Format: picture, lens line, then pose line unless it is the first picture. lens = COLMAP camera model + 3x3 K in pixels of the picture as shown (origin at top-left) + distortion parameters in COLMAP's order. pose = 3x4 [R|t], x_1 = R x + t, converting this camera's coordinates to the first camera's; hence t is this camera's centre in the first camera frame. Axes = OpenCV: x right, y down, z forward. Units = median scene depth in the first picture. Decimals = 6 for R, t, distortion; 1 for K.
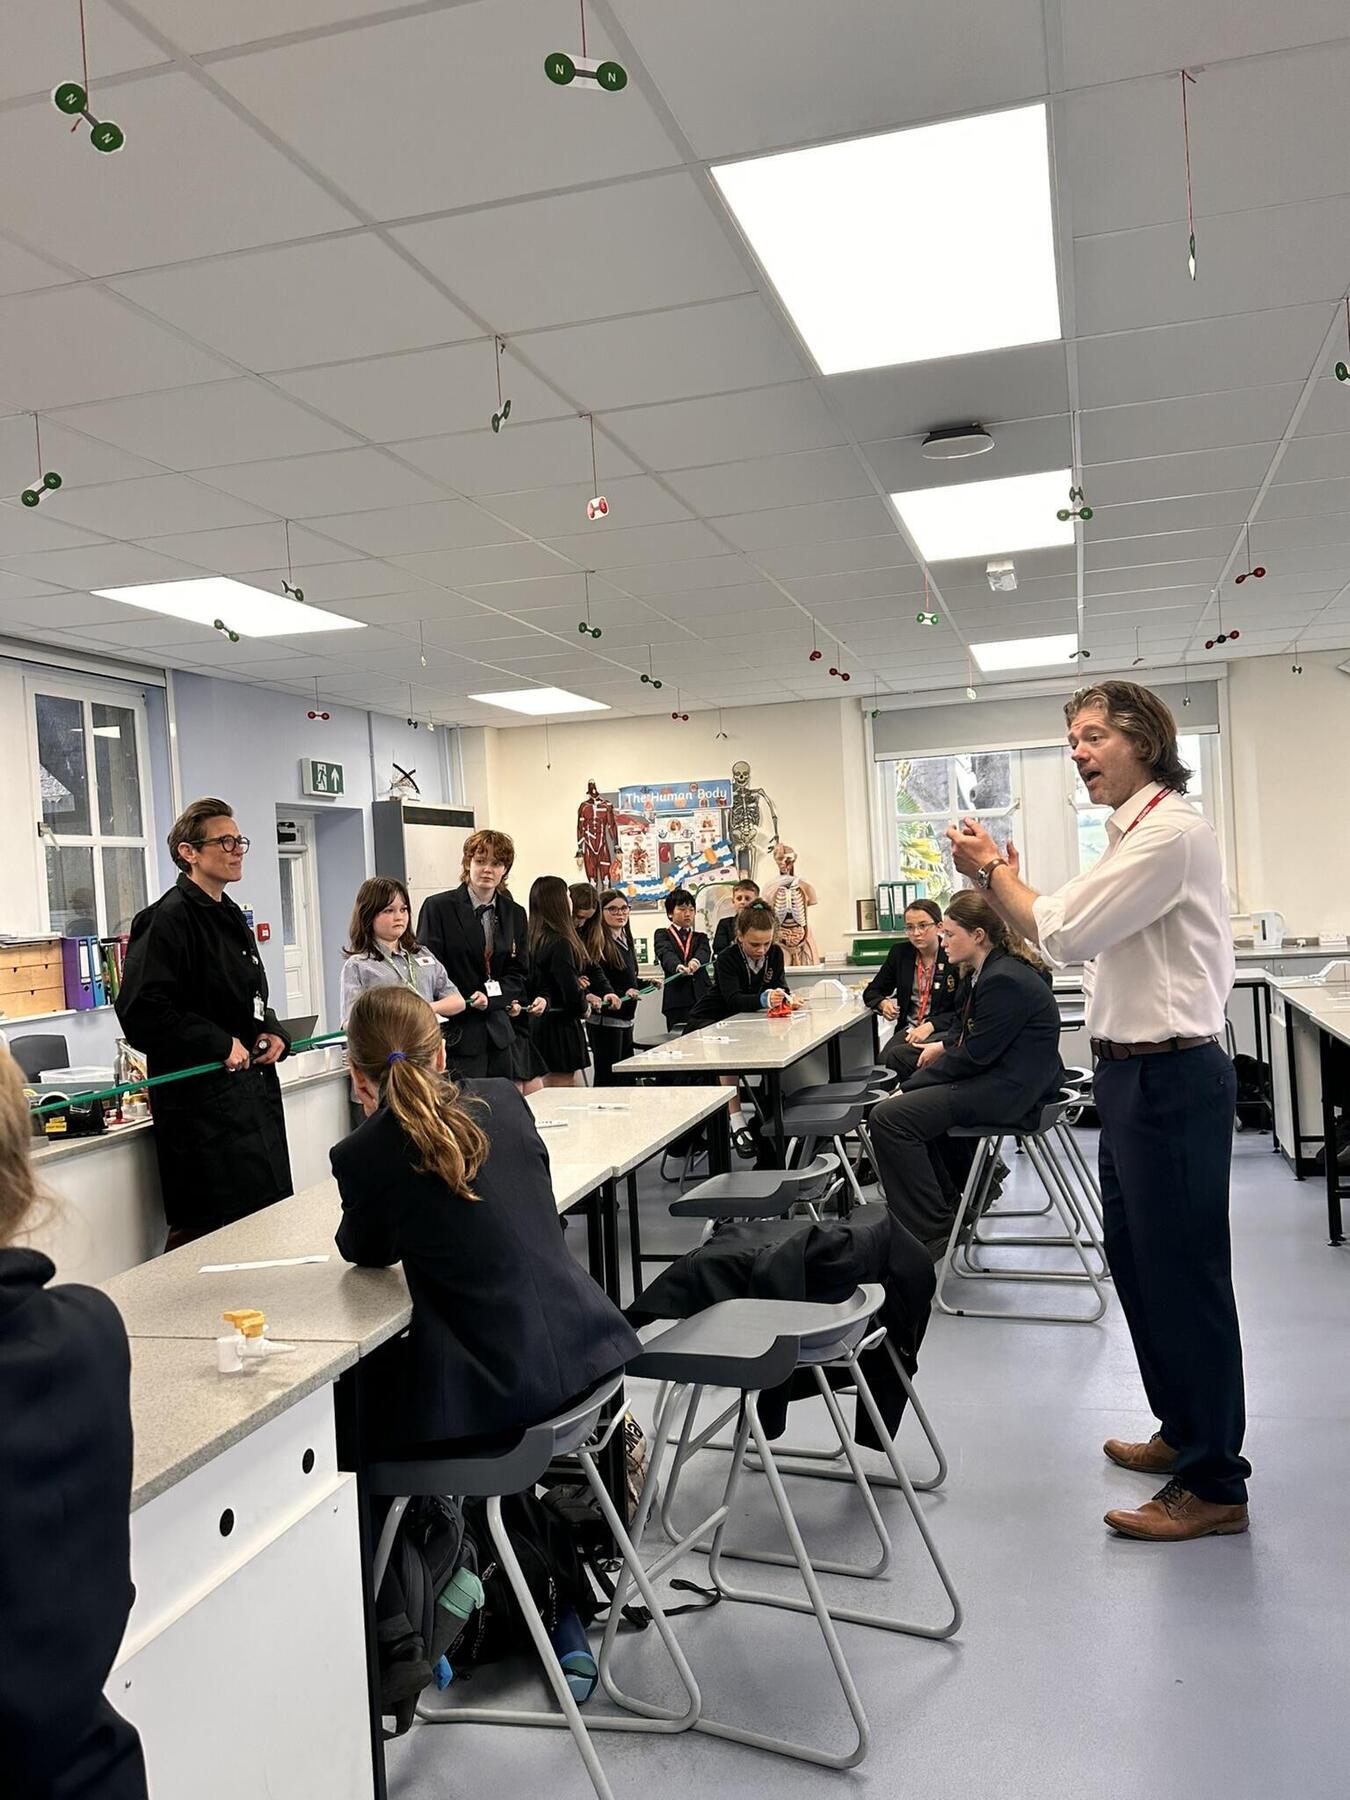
lens RADIAL K [[1517.4, 0, 675.0], [0, 1517.4, 900.0], [0, 0, 1]] dist [-0.001169, -0.000588]
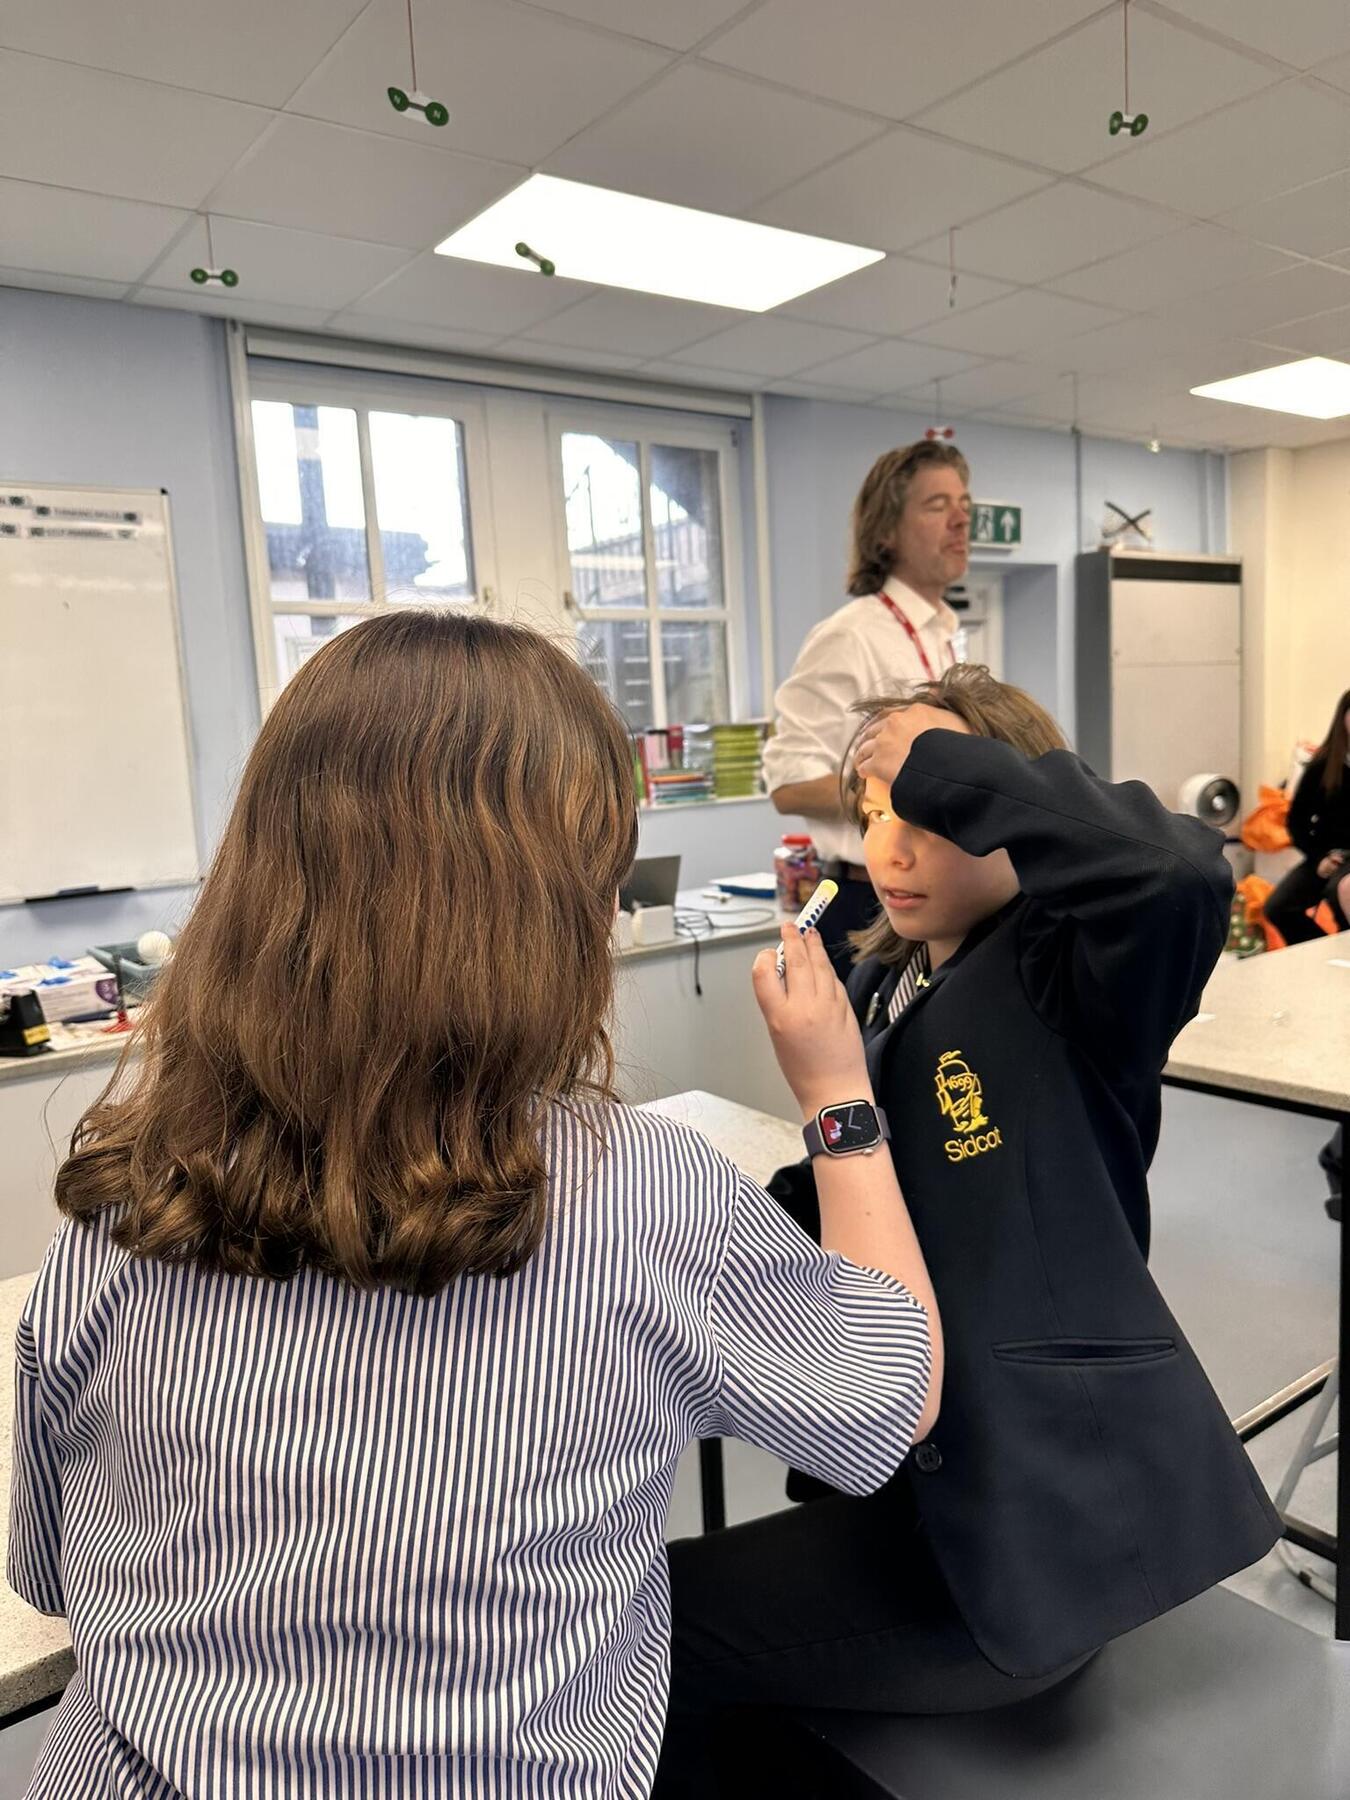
lens RADIAL K [[1304.2, 0, 675.0], [0, 1304.2, 900.0], [0, 0, 1]] dist [0.004785, 0.000253]
pose [[0.791075, 0.093571, -0.604520, 0.067607], [0.007168, 0.986746, 0.162114, 0.001368], [0.611677, -0.132577, 0.779920, 0.337415]]
